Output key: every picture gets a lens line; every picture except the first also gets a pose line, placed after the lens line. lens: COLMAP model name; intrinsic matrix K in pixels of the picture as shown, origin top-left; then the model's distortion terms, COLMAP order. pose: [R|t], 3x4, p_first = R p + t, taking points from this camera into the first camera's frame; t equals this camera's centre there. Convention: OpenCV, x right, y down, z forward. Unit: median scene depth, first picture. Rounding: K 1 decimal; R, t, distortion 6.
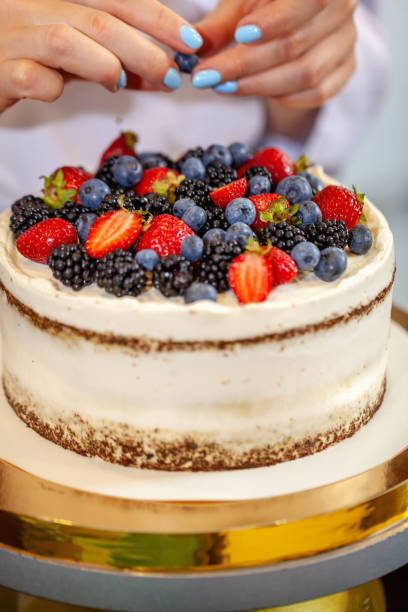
lens RADIAL K [[1857.0, 0, 204.0], [0, 1857.0, 306.0], [0, 0, 1]] dist [1.477492, -1.365996]
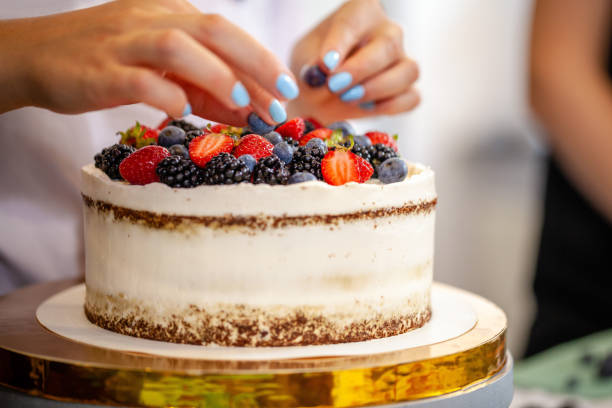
lens RADIAL K [[1857.0, 0, 306.0], [0, 1857.0, 204.0], [0, 0, 1]] dist [1.477492, -1.365996]
pose [[0.964030, -0.027137, 0.264405, -0.295580], [0.108753, 0.947965, -0.299225, 0.341046], [-0.242526, 0.317216, 0.916818, -0.043575]]
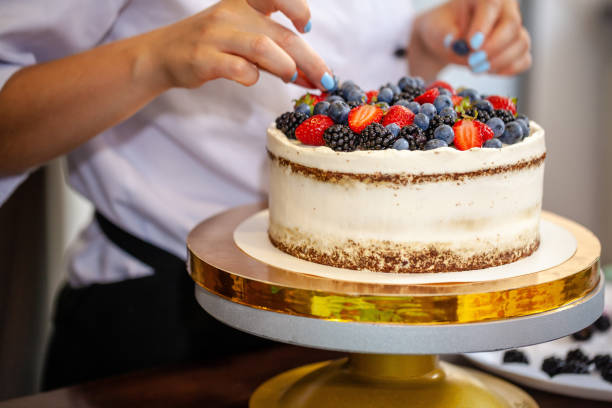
lens RADIAL K [[1857.0, 0, 306.0], [0, 1857.0, 204.0], [0, 0, 1]] dist [1.477492, -1.365996]
pose [[0.980991, -0.039285, 0.190033, -0.376833], [0.080556, 0.973369, -0.214626, 0.339518], [-0.176541, 0.225855, 0.958031, -0.380347]]
